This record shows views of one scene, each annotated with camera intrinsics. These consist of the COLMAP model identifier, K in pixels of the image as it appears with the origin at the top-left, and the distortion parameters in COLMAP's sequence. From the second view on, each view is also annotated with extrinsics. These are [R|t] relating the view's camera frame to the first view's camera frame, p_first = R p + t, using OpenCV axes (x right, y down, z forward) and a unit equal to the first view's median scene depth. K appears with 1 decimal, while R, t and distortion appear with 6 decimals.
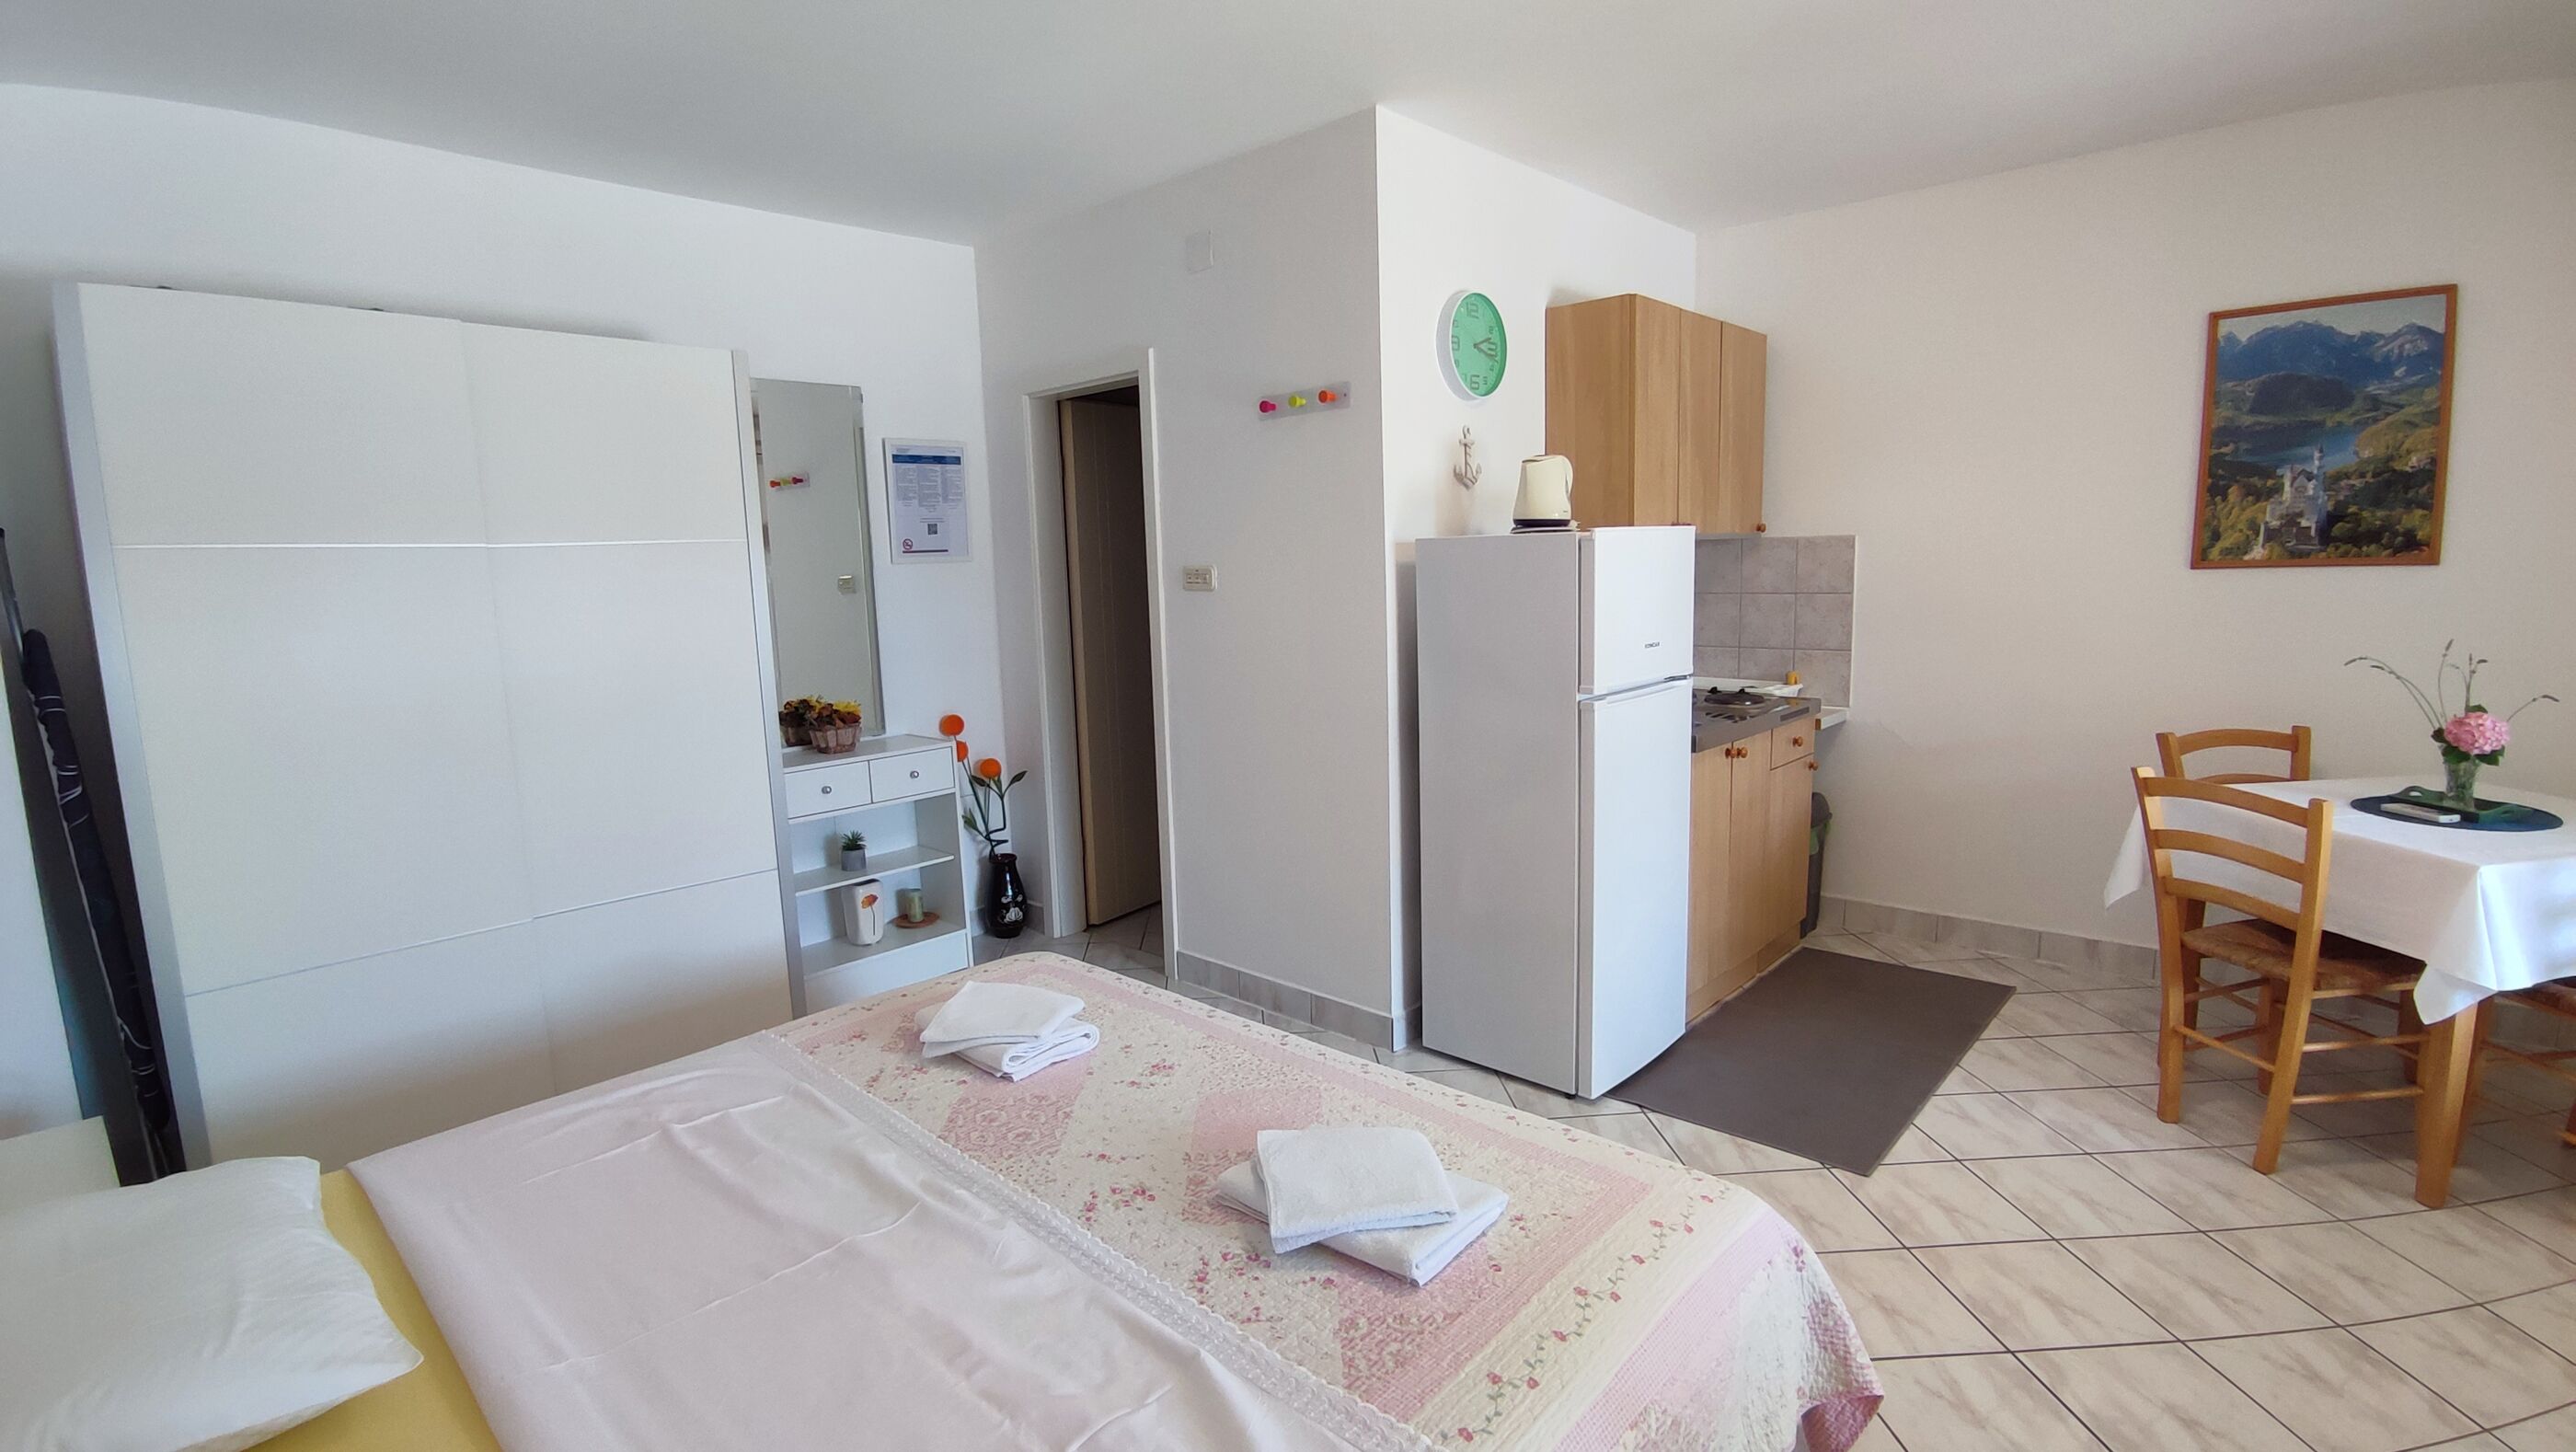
lens RADIAL K [[1189.6, 0, 1287.3], [0, 1189.6, 731.8], [0, 0, 1]] dist [-0.000405, -0.000220]
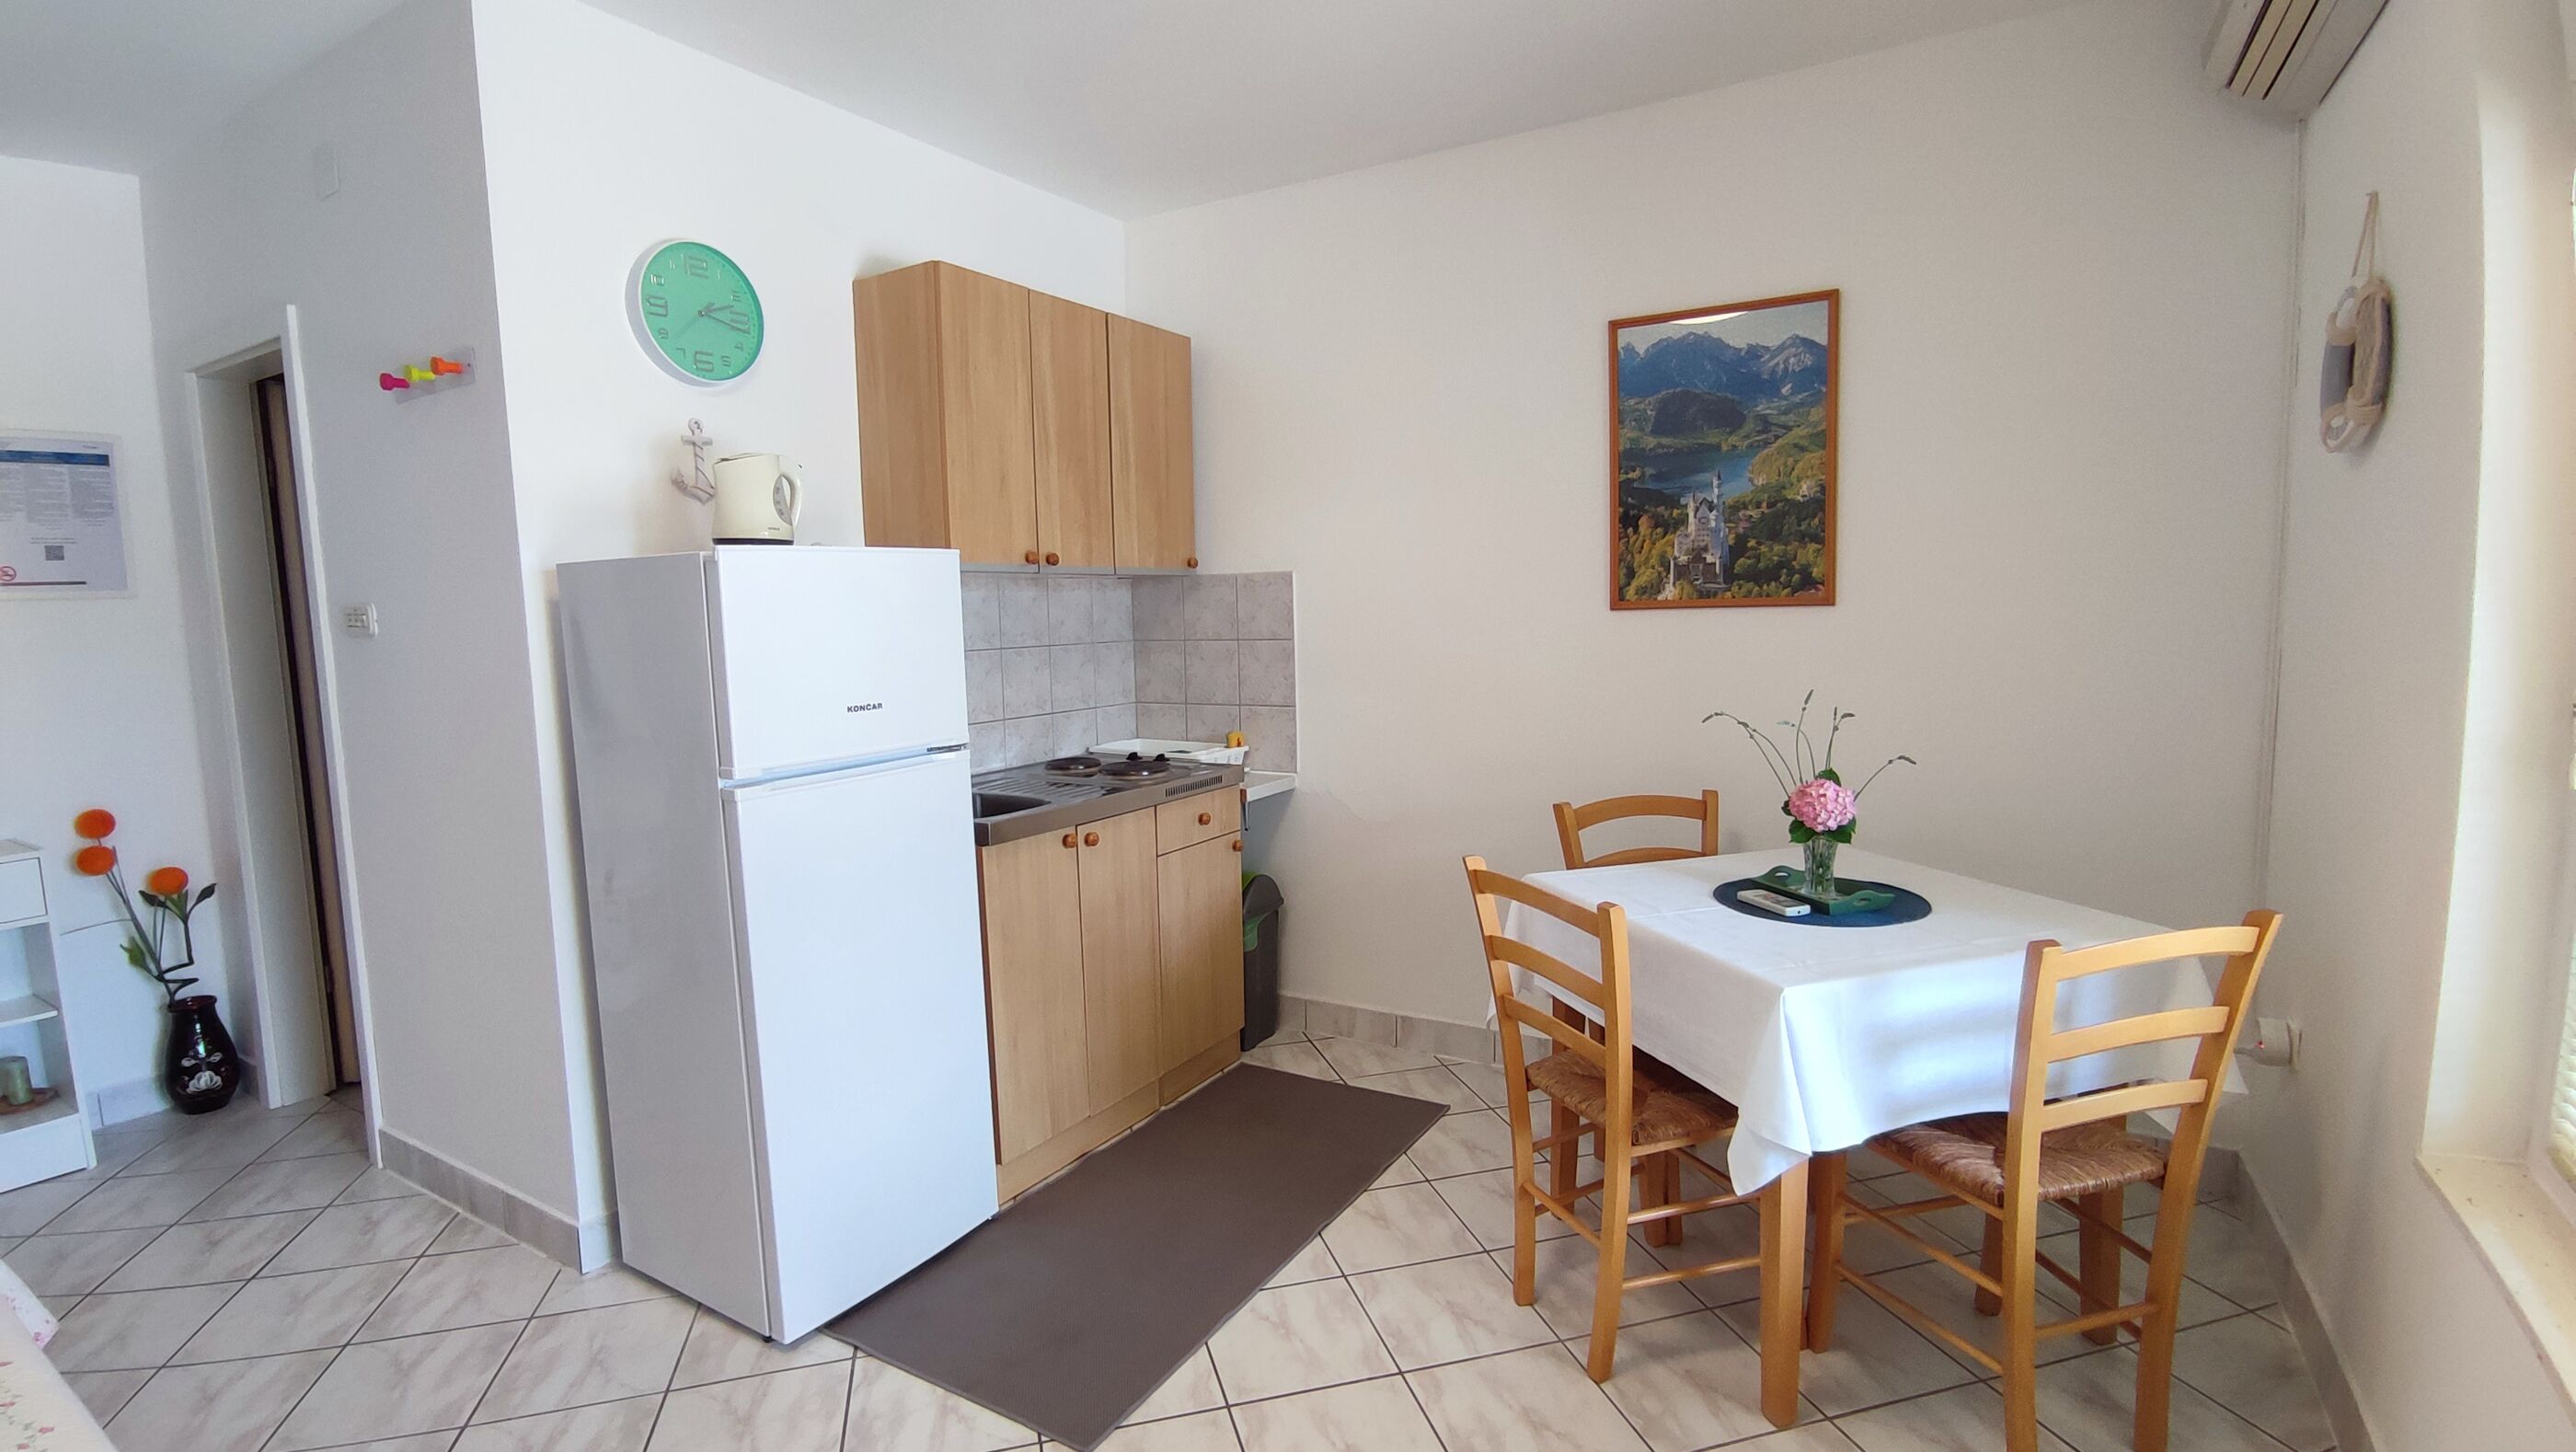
lens RADIAL K [[1189.6, 0, 1293.7], [0, 1189.6, 724.0], [0, 0, 1]] dist [-0.000405, -0.000220]
pose [[0.981813, -0.014746, 0.189278, 0.382404], [0.023765, 0.998683, -0.045469, -0.020990], [-0.188358, 0.049140, 0.980870, 0.201393]]
